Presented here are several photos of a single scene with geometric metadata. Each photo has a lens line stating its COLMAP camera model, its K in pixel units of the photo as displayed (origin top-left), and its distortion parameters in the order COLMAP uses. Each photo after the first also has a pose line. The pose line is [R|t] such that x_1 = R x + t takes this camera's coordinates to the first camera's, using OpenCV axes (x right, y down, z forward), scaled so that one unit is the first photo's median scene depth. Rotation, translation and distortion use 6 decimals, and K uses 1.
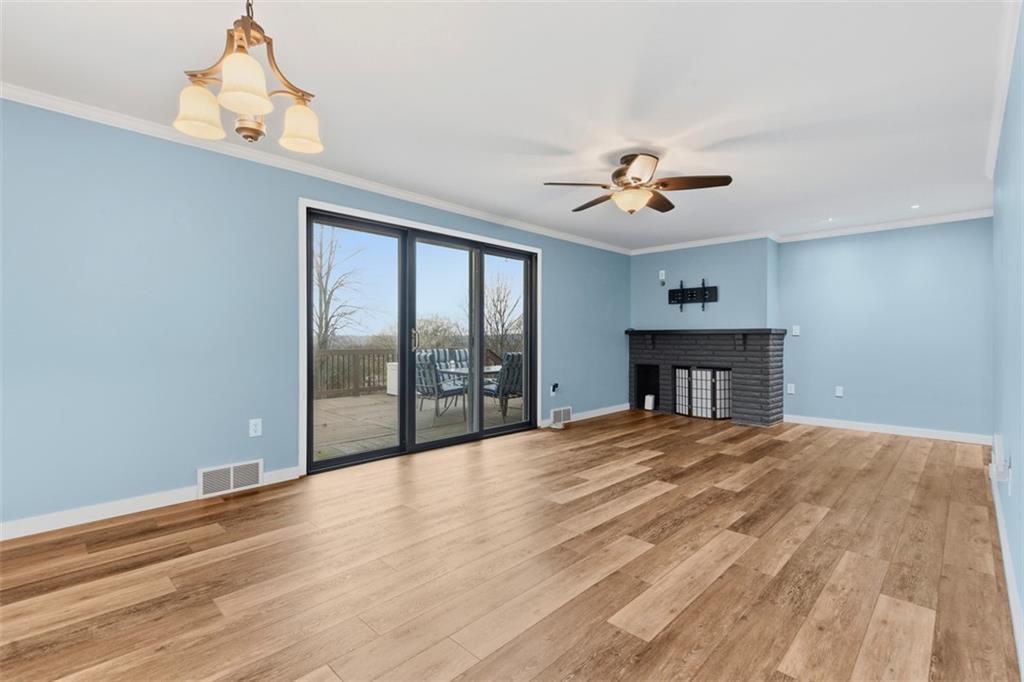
lens RADIAL K [[466.6, 0, 512.0], [0, 466.6, 341.0], [0, 0, 1]] dist [0.025306, 0.000230]
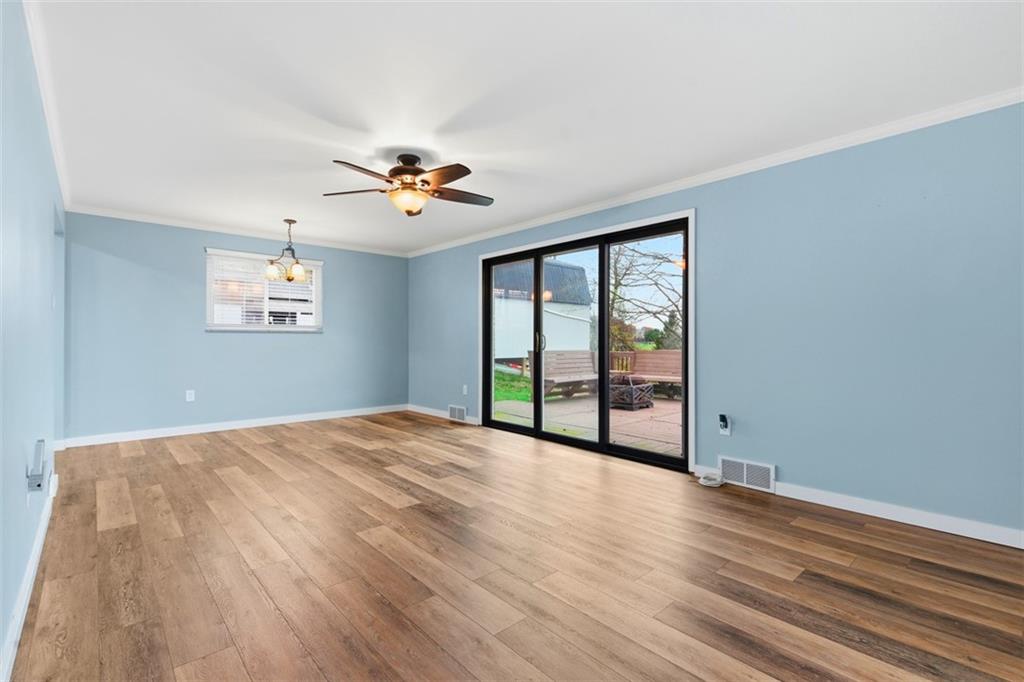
lens RADIAL K [[460.8, 0, 512.0], [0, 460.8, 341.0], [0, 0, 1]] dist [0.002091, 0.000272]
pose [[-0.066957, -0.007796, -0.997725, 1.199008], [-0.013932, 0.999879, -0.006878, 0.004872], [0.997659, 0.013440, -0.067058, 1.276515]]
